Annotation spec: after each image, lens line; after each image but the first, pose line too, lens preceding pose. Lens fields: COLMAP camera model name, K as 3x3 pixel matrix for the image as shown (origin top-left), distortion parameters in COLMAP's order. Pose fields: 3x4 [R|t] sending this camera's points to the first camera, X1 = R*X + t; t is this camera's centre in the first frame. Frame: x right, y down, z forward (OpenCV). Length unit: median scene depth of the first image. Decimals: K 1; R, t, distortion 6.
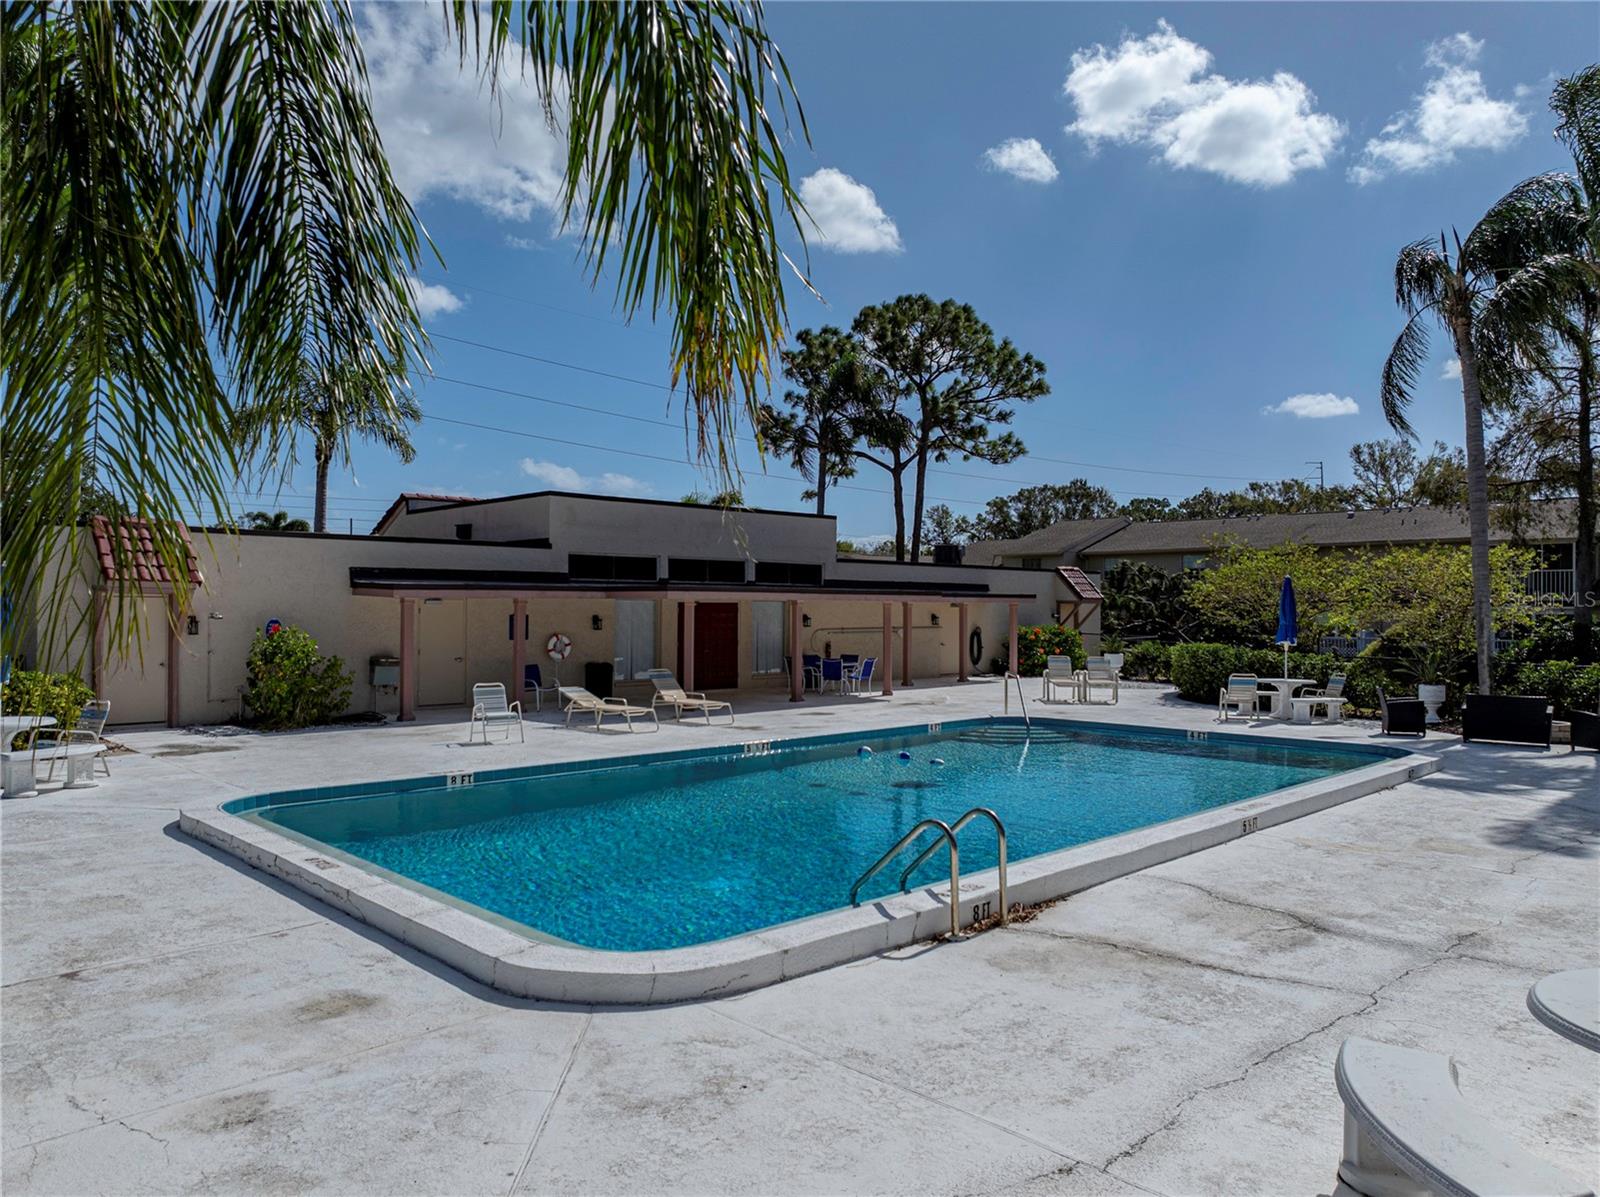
lens RADIAL K [[1166.4, 0, 806.2], [0, 1166.4, 615.3], [0, 0, 1]] dist [-0.012817, -0.000142]
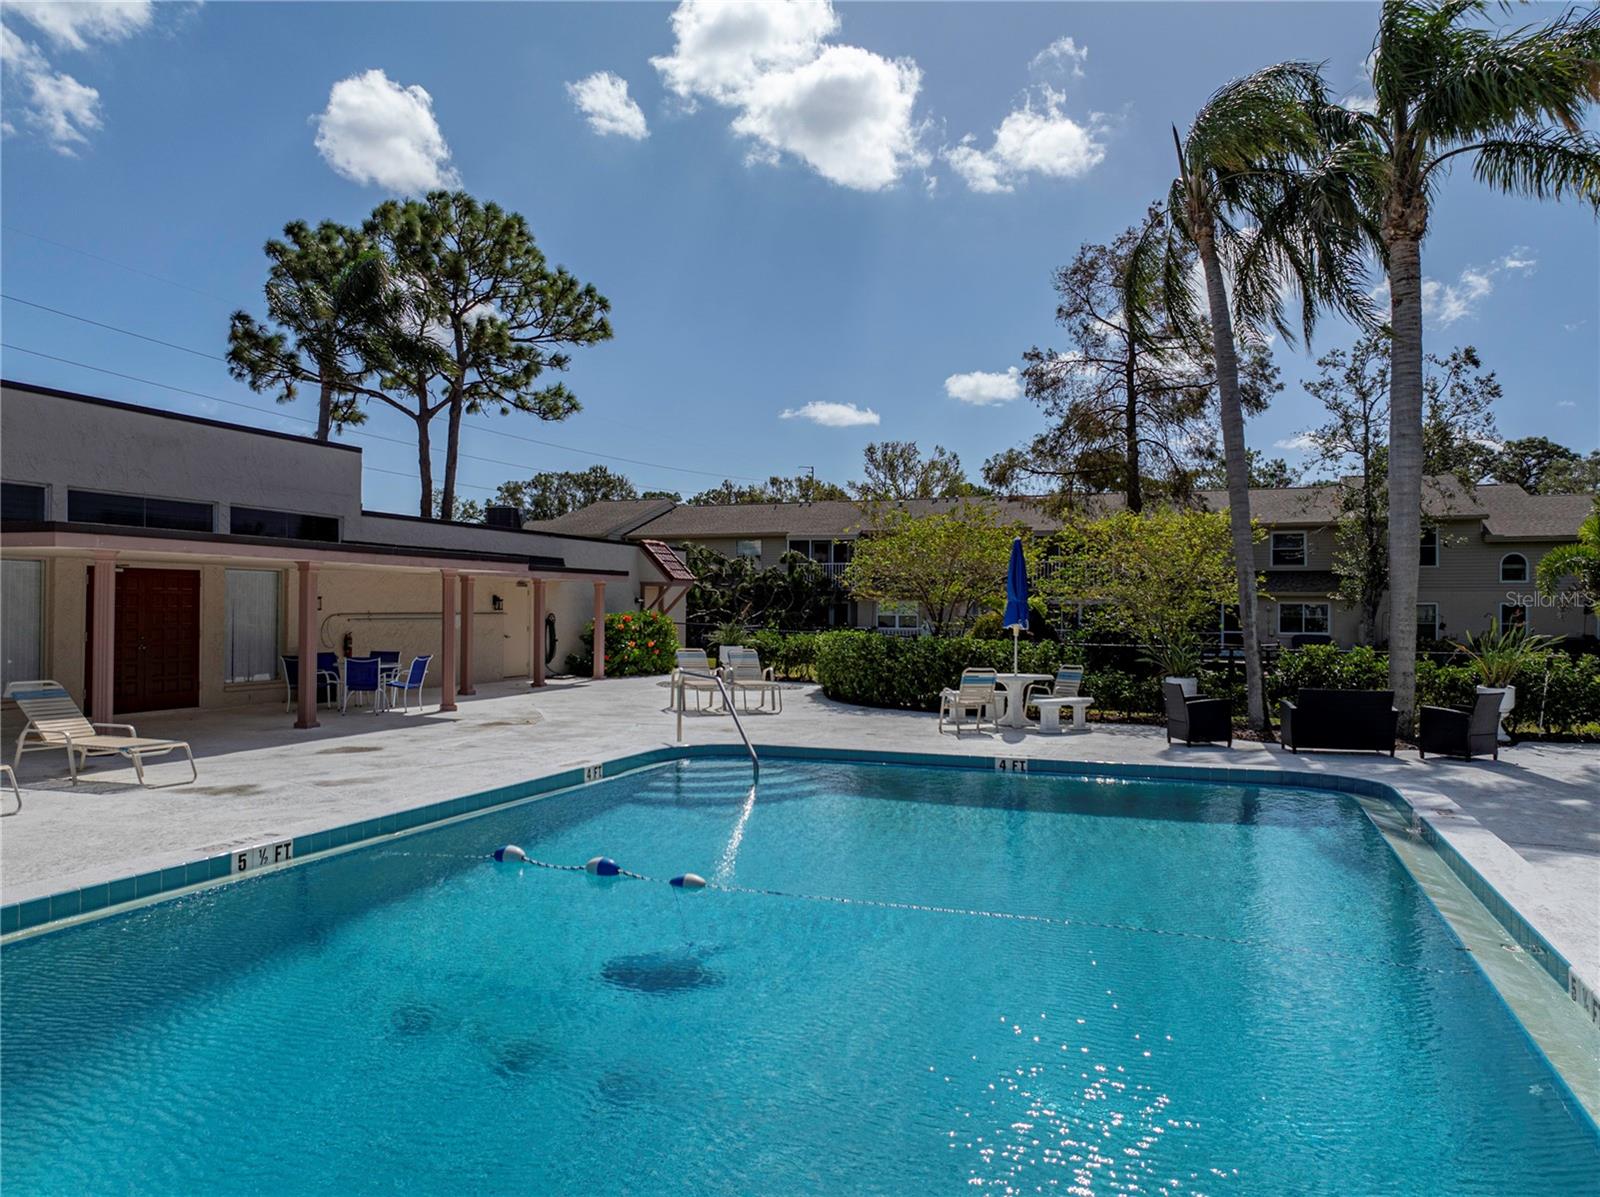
lens RADIAL K [[1165.8, 0, 797.1], [0, 1165.8, 613.4], [0, 0, 1]] dist [-0.026336, 0.004216]
pose [[0.912243, -0.000137, 0.409649, -0.013395], [0.000343, 1.000000, -0.000430, 0.008153], [-0.409649, 0.000533, 0.912243, 0.192519]]
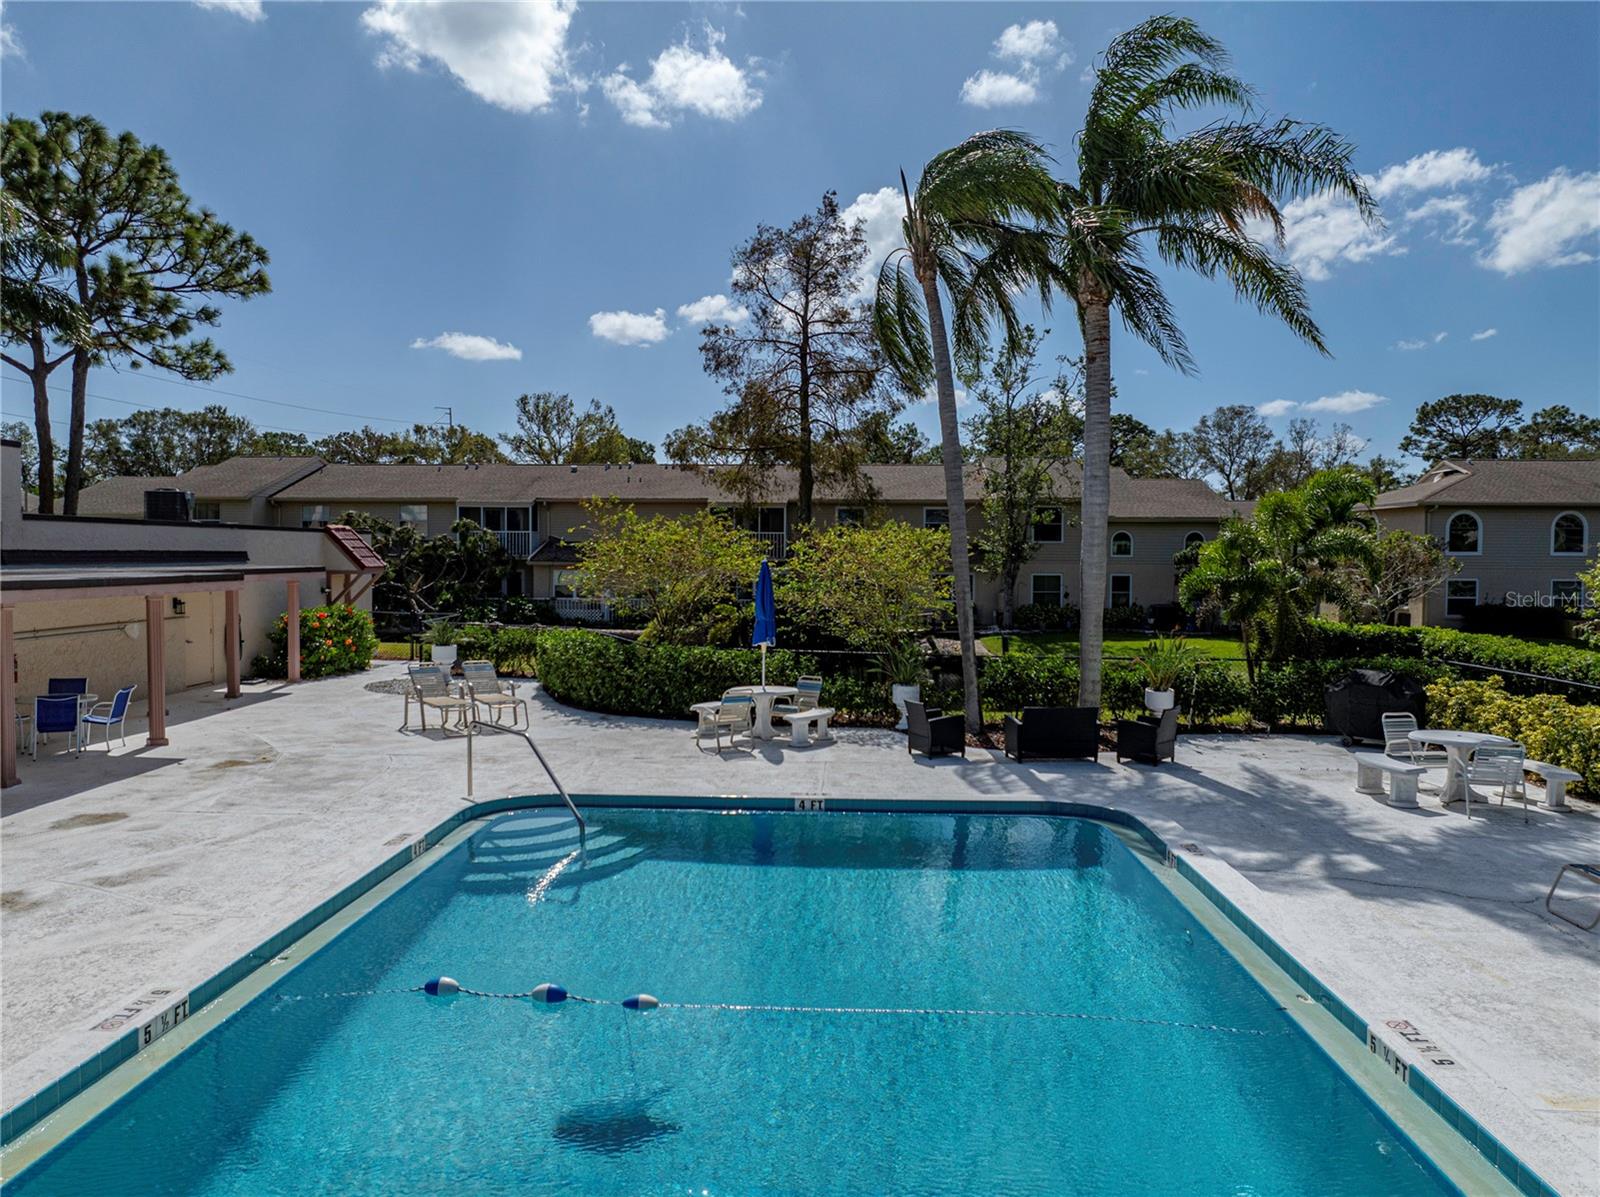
lens RADIAL K [[1166.4, 0, 806.2], [0, 1166.4, 615.3], [0, 0, 1]] dist [-0.012817, -0.000142]
pose [[0.739162, -0.033892, 0.672675, -0.054231], [-0.000628, 0.998698, 0.051008, -0.019009], [-0.673528, -0.038126, 0.738178, 0.202661]]
